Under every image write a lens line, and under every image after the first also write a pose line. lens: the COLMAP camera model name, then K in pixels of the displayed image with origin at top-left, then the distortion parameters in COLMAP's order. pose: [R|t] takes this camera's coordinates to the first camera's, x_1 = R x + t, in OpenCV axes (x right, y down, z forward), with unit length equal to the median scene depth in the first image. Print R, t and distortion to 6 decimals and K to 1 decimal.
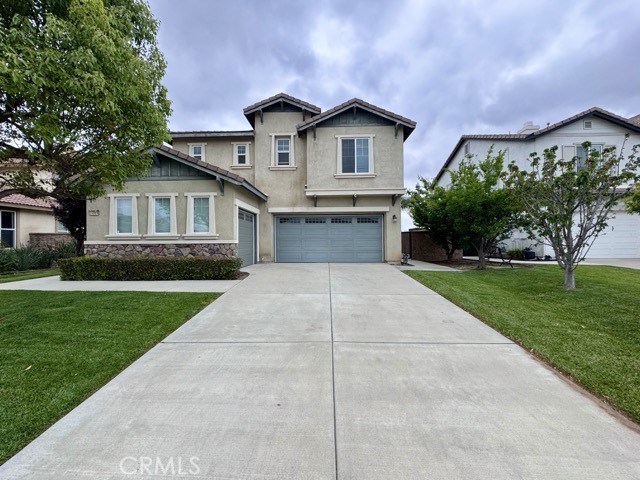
lens RADIAL K [[255.5, 0, 319.6], [0, 255.5, 237.9], [0, 0, 1]] dist [-0.003026, -0.000177]
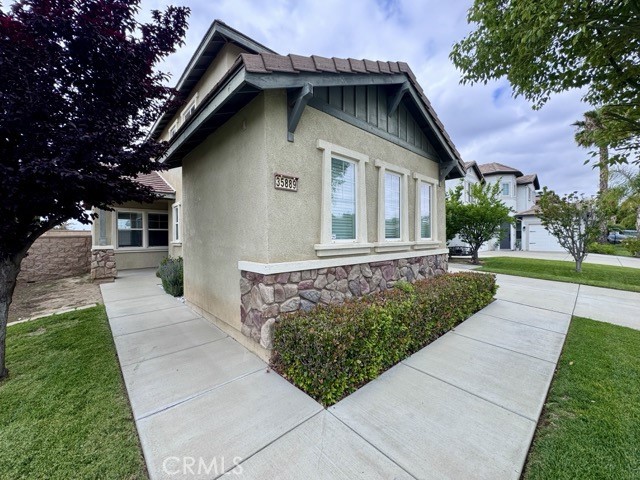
lens RADIAL K [[255.5, 0, 320.0], [0, 255.5, 238.8], [0, 0, 1]] dist [-0.003026, -0.000177]
pose [[0.716196, -0.003424, 0.697891, -1.105925], [-0.002970, 0.999964, 0.007954, -0.023853], [-0.697893, -0.007769, 0.716160, 0.719223]]
